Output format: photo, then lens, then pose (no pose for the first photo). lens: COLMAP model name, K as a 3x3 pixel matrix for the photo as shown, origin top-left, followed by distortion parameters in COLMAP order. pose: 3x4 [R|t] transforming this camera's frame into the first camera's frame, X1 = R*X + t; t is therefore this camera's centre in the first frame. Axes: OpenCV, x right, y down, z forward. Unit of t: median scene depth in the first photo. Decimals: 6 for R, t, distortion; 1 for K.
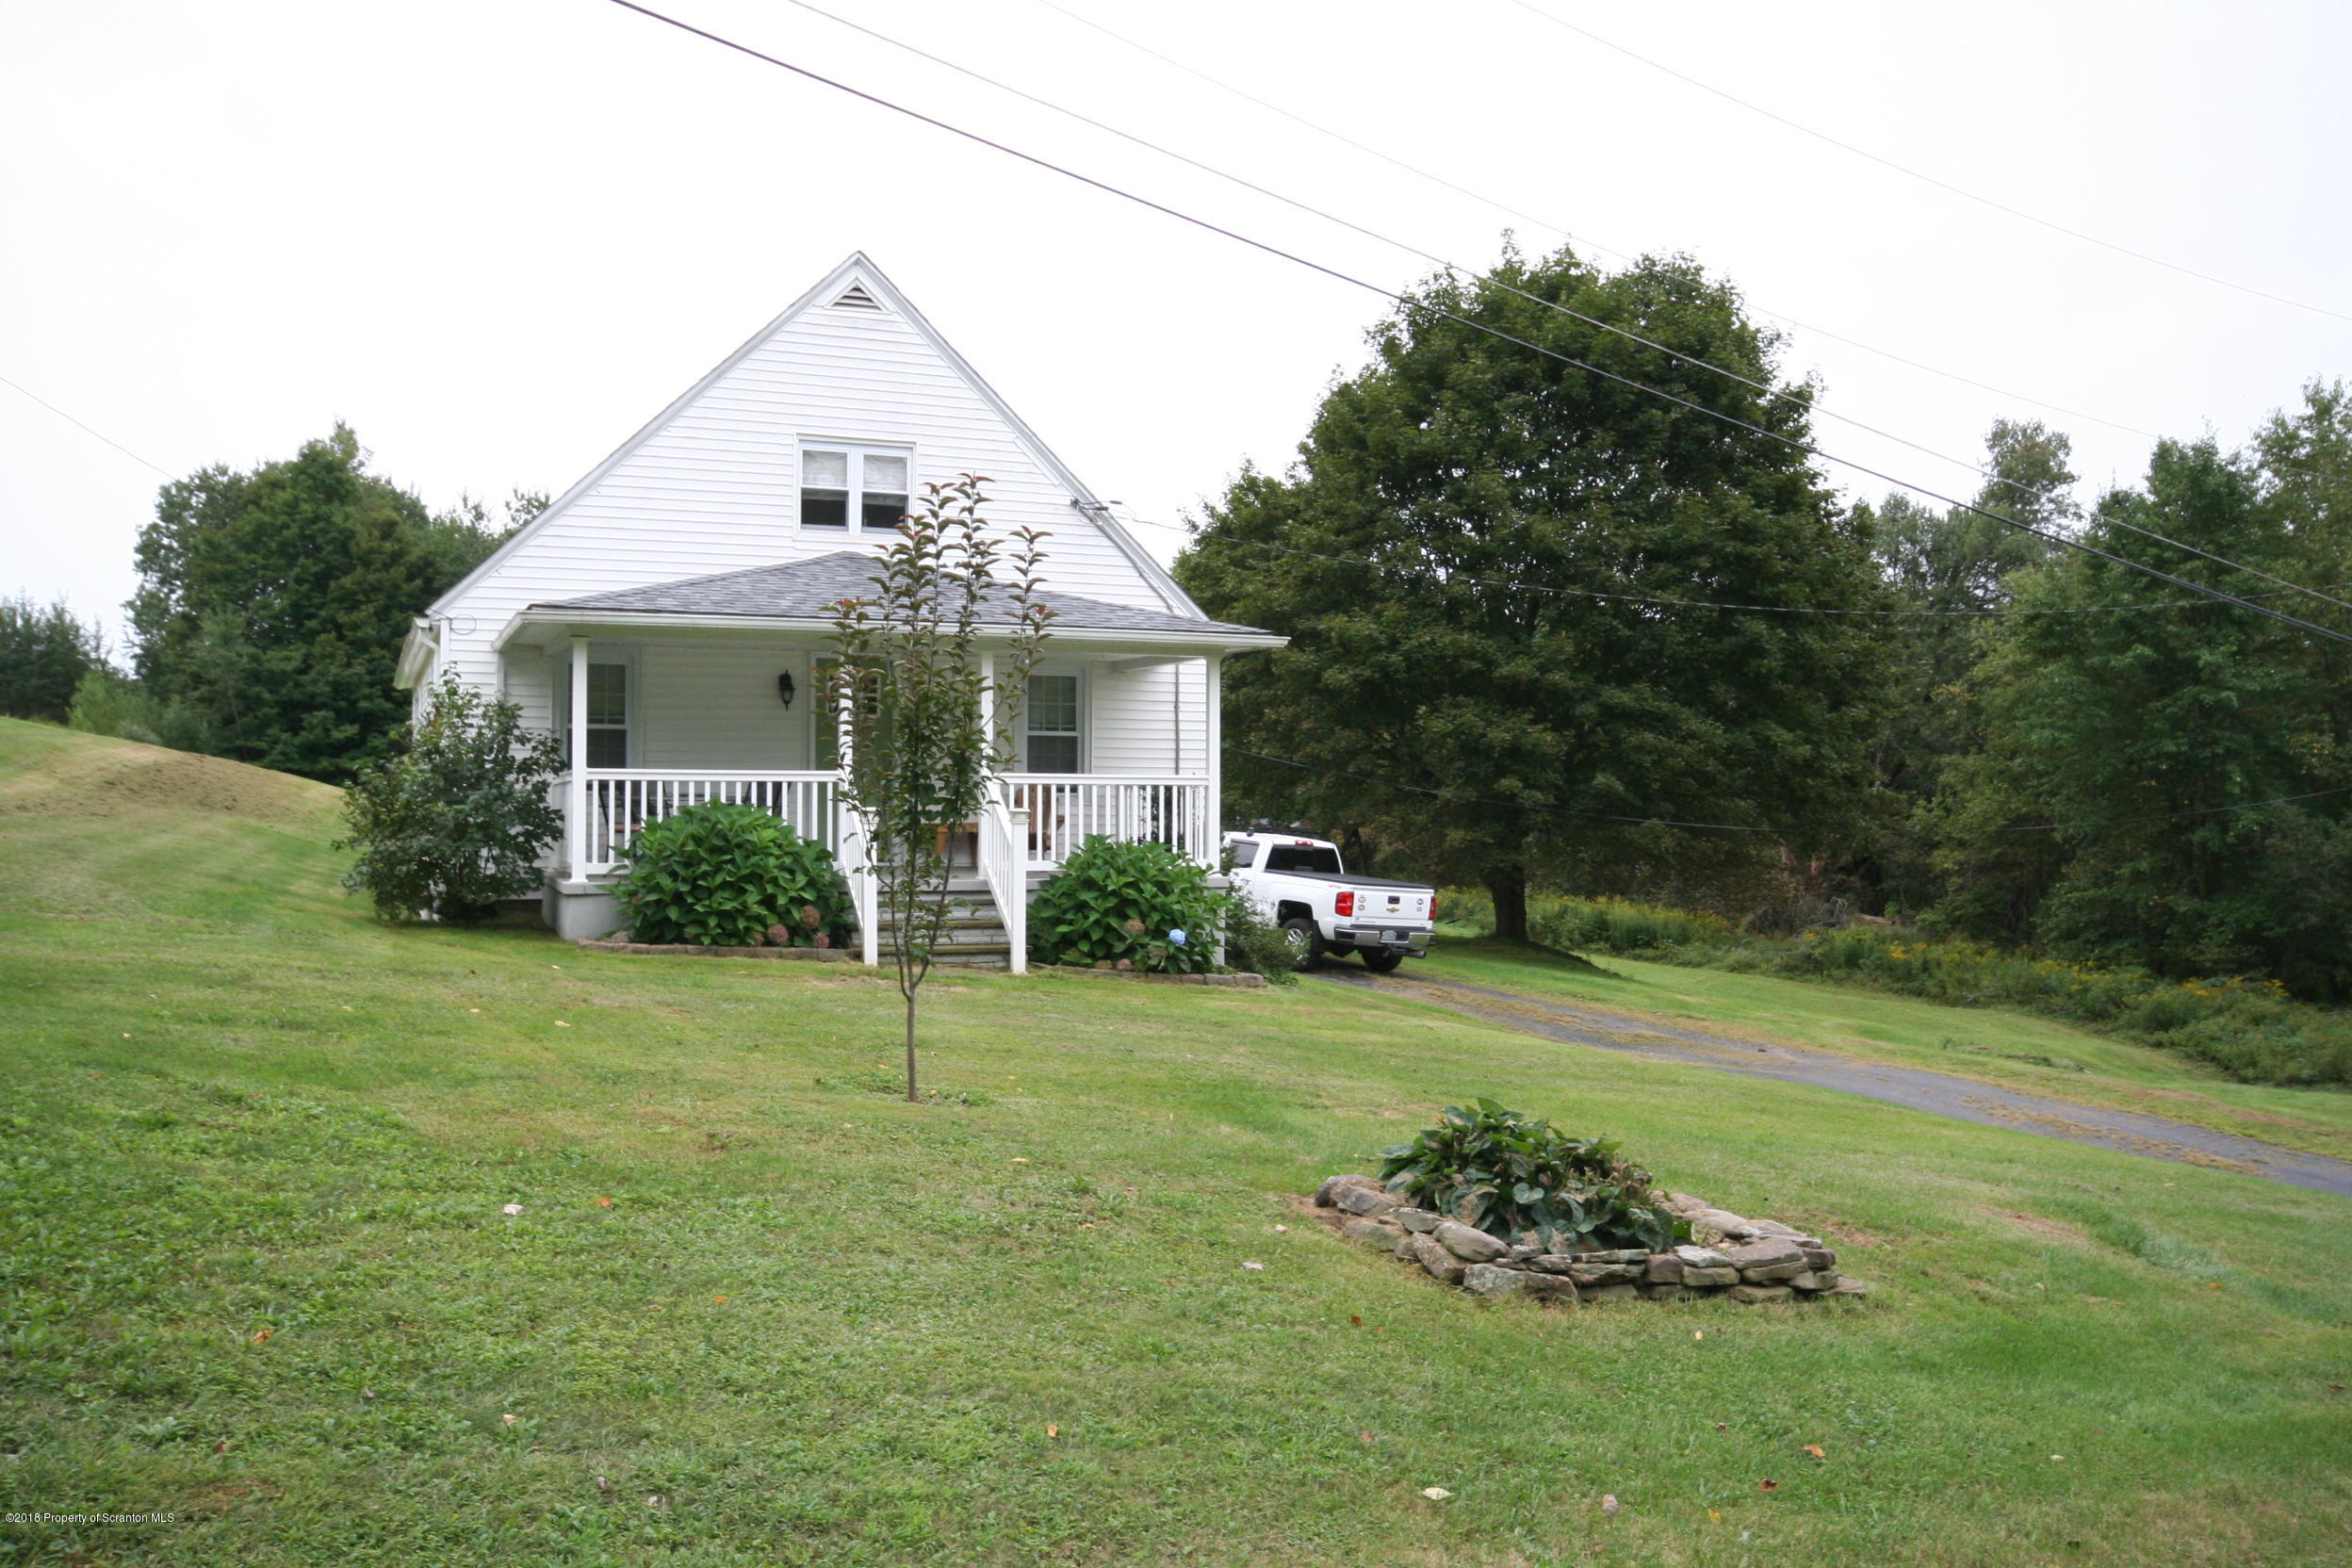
lens RADIAL K [[2055.8, 0, 1209.3], [0, 2055.8, 781.9], [0, 0, 1]] dist [-0.000589, 0.009448]
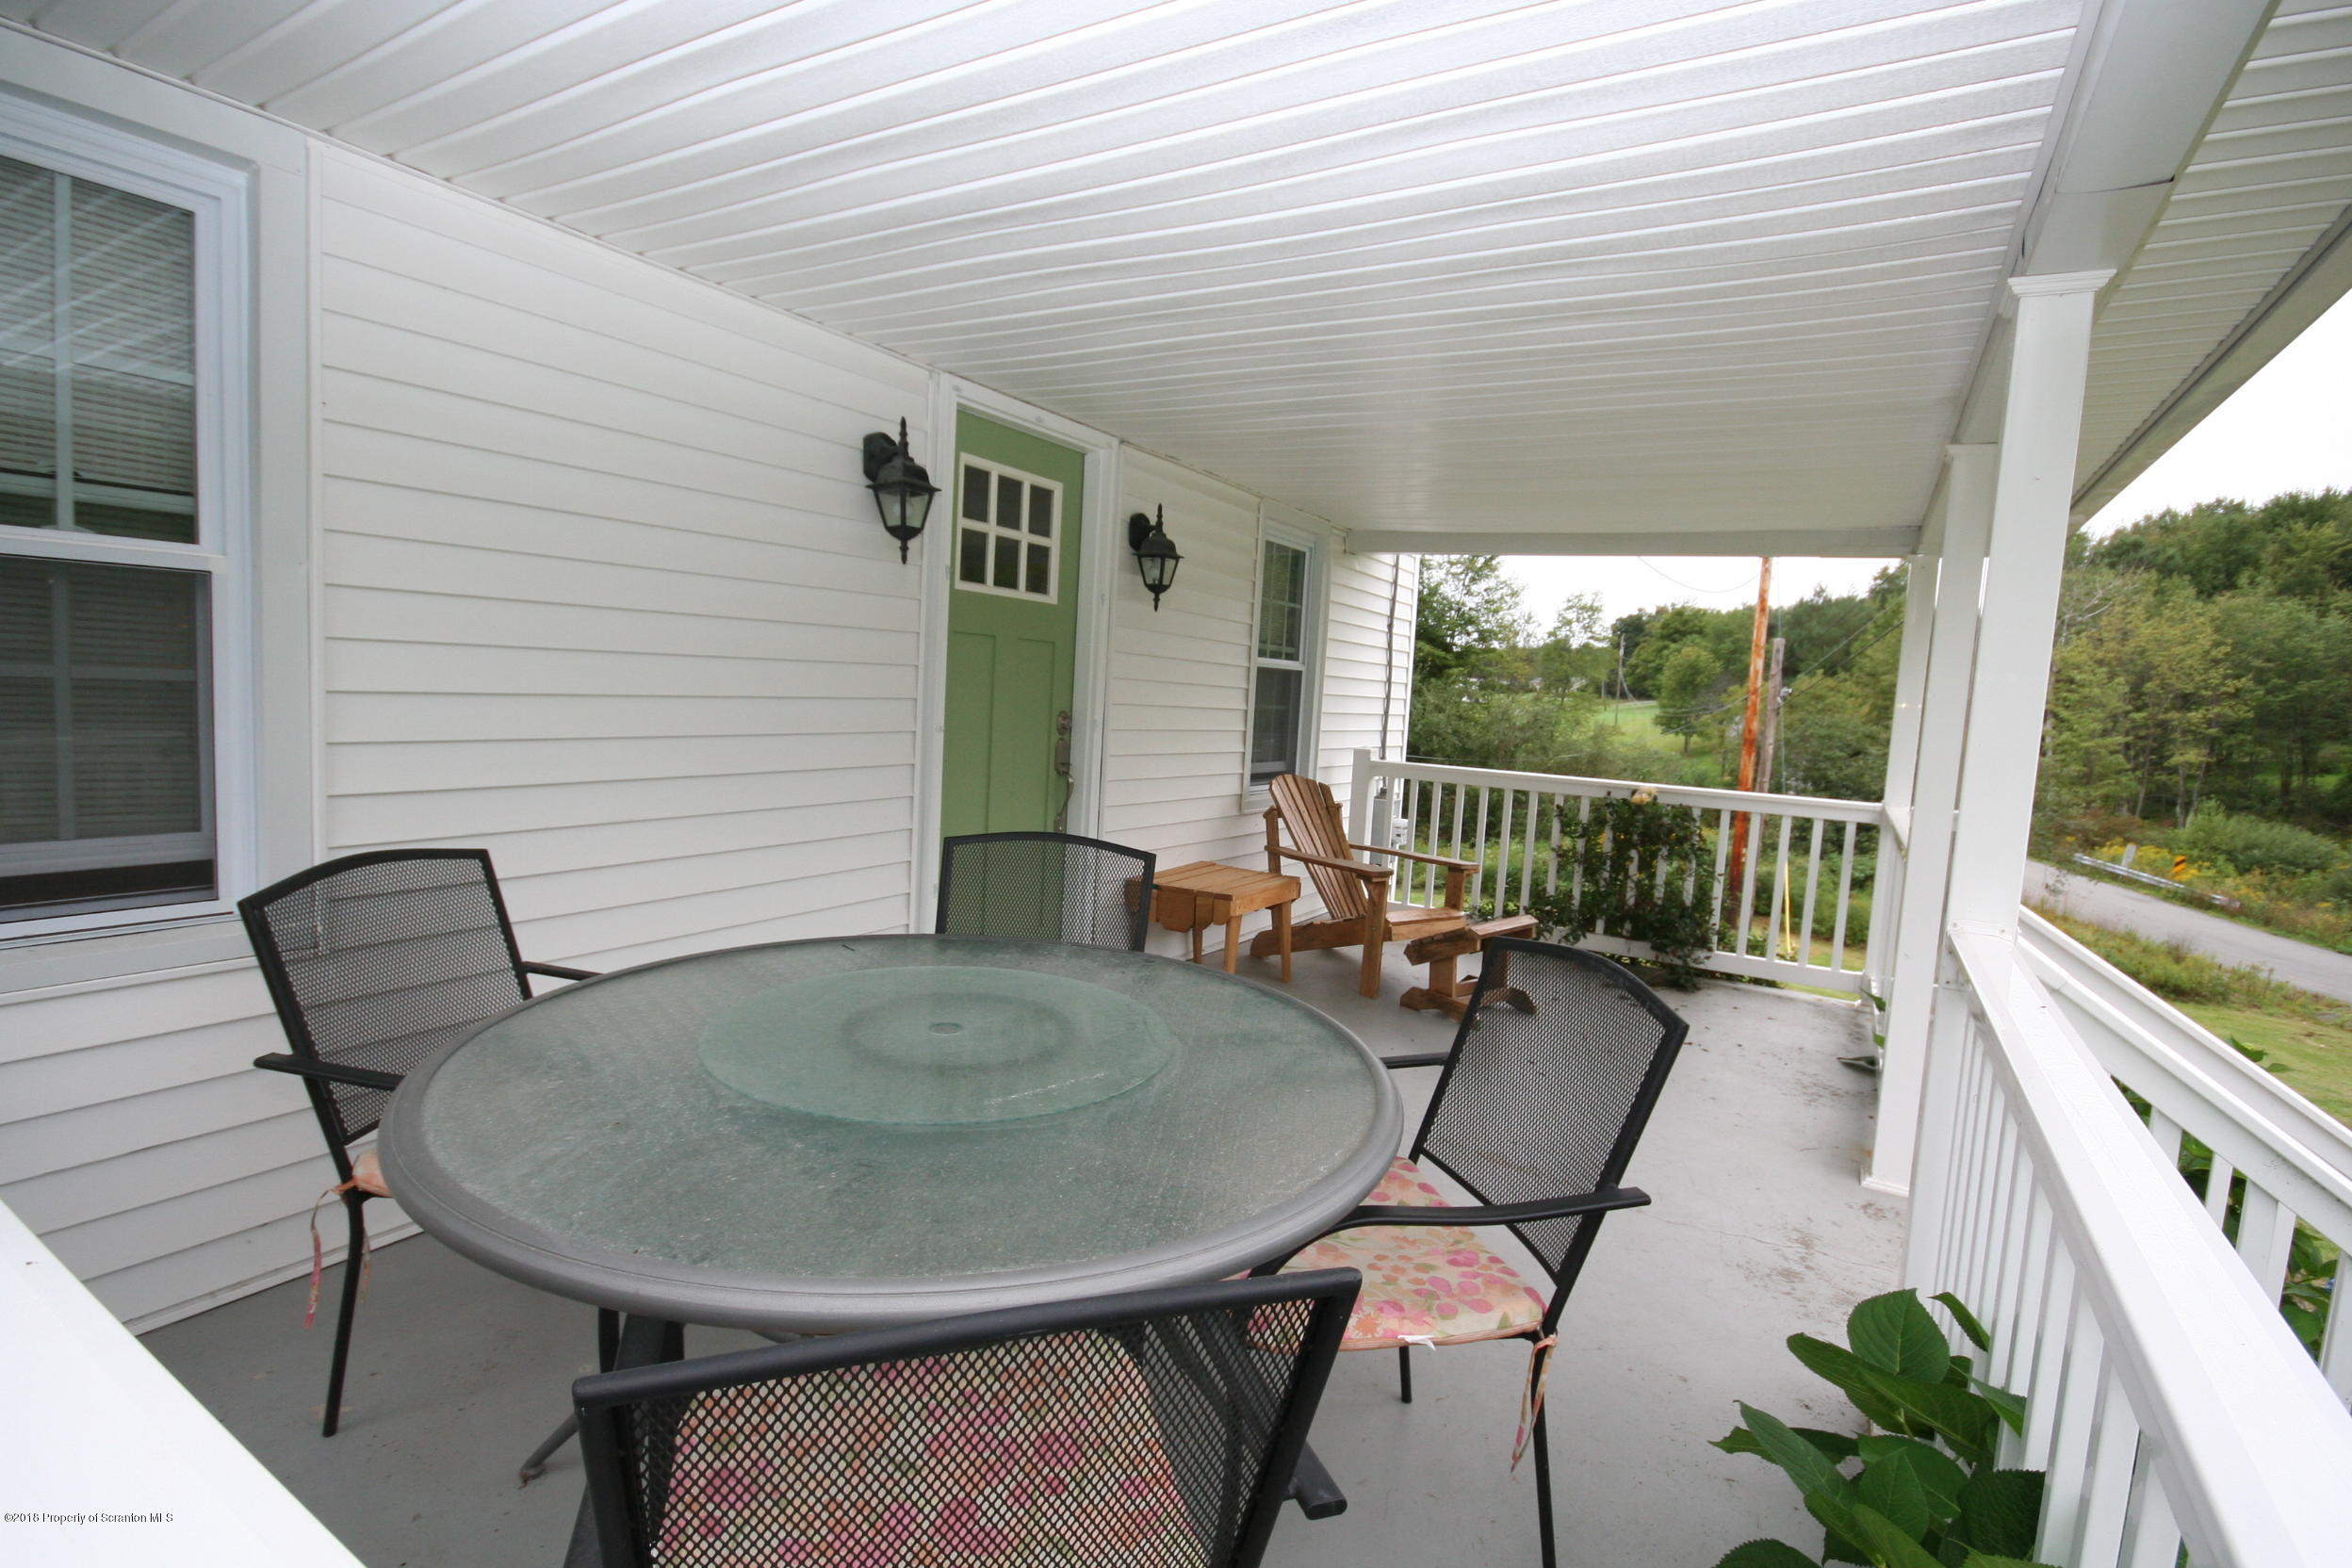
lens RADIAL K [[1101.4, 0, 1202.4], [0, 1101.4, 778.9], [0, 0, 1]] dist [-0.001873, -0.000314]
pose [[0.801469, -0.005686, 0.598009, -0.172472], [-0.066009, 0.993004, 0.097909, -0.014469], [-0.594382, -0.117945, 0.795487, 0.549505]]
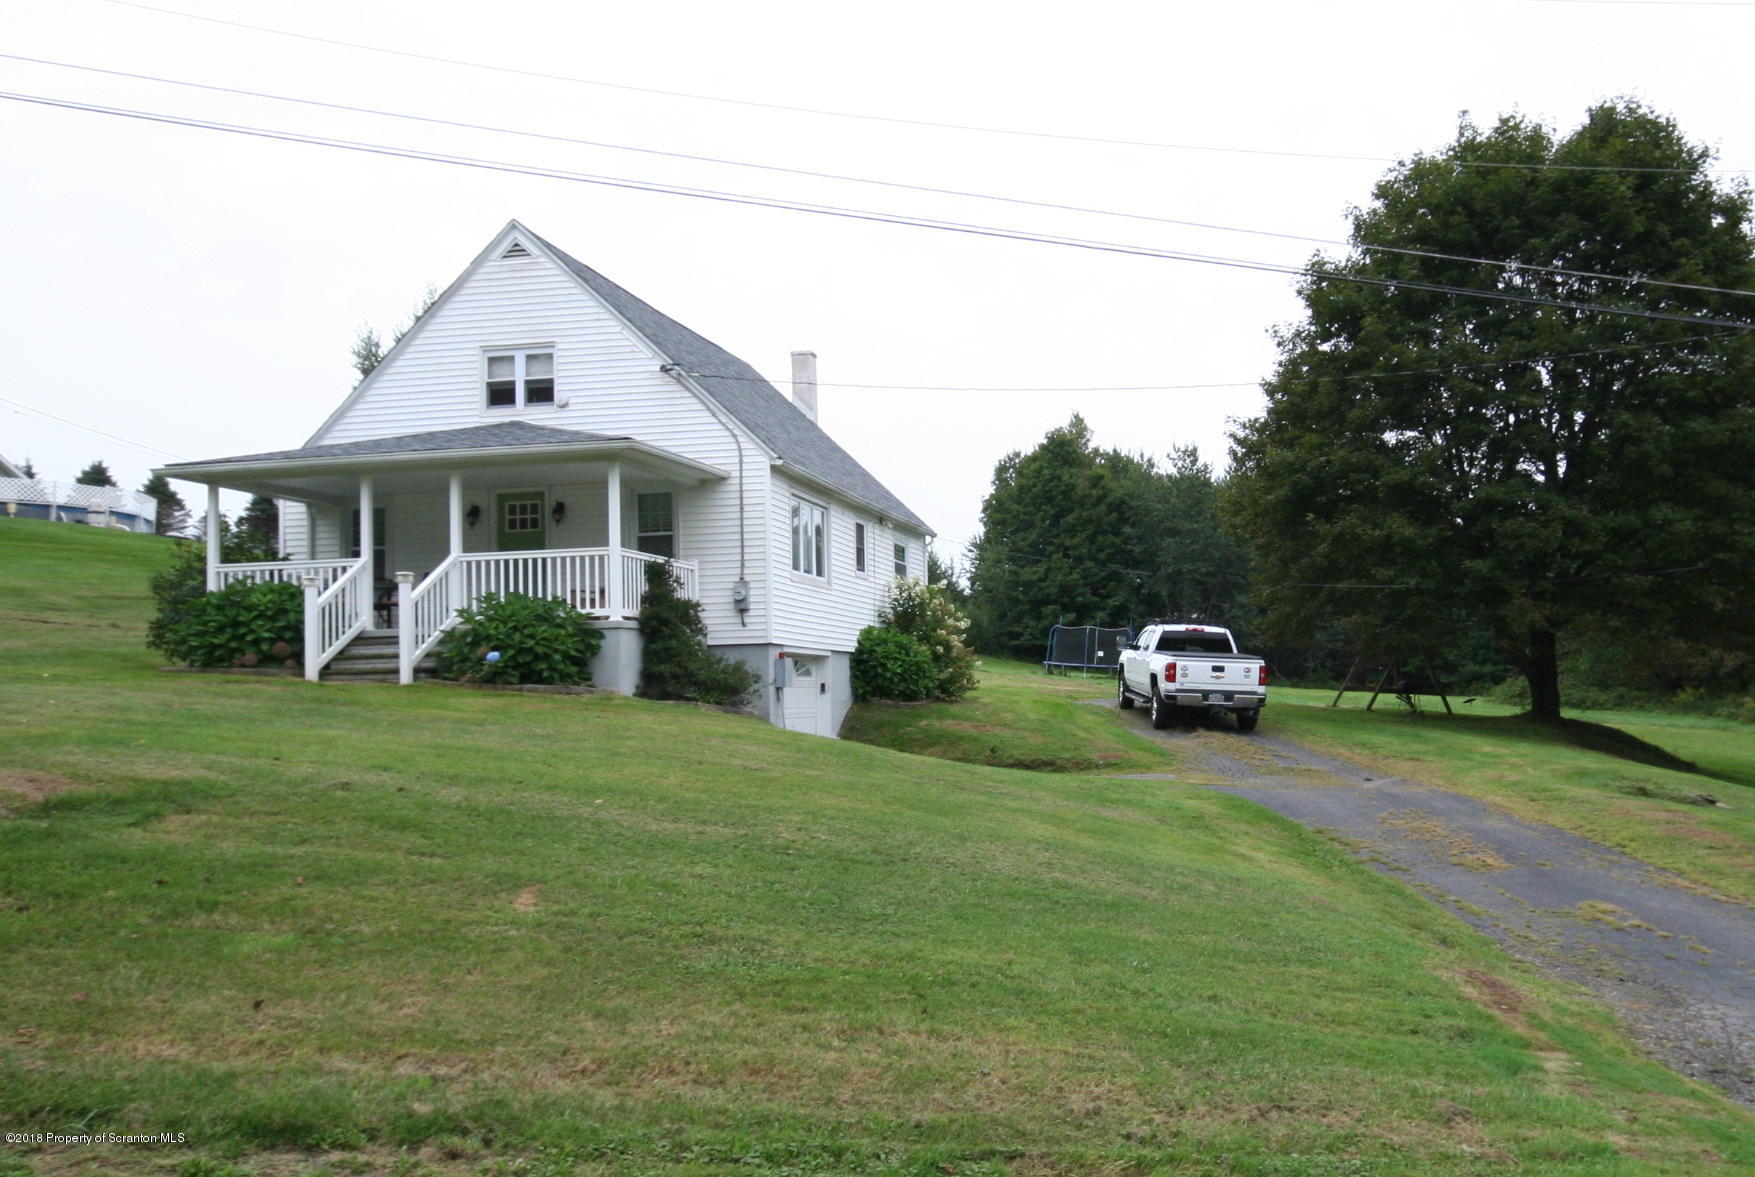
lens RADIAL K [[1513.9, 0, 1056.0], [0, 1513.9, 618.2], [0, 0, 1]] dist [0.001085, 0.013560]
pose [[0.857038, -0.052748, -0.512546, 0.471736], [0.039054, 0.998535, -0.037460, 0.057391], [0.513771, 0.012088, 0.857842, 0.174461]]
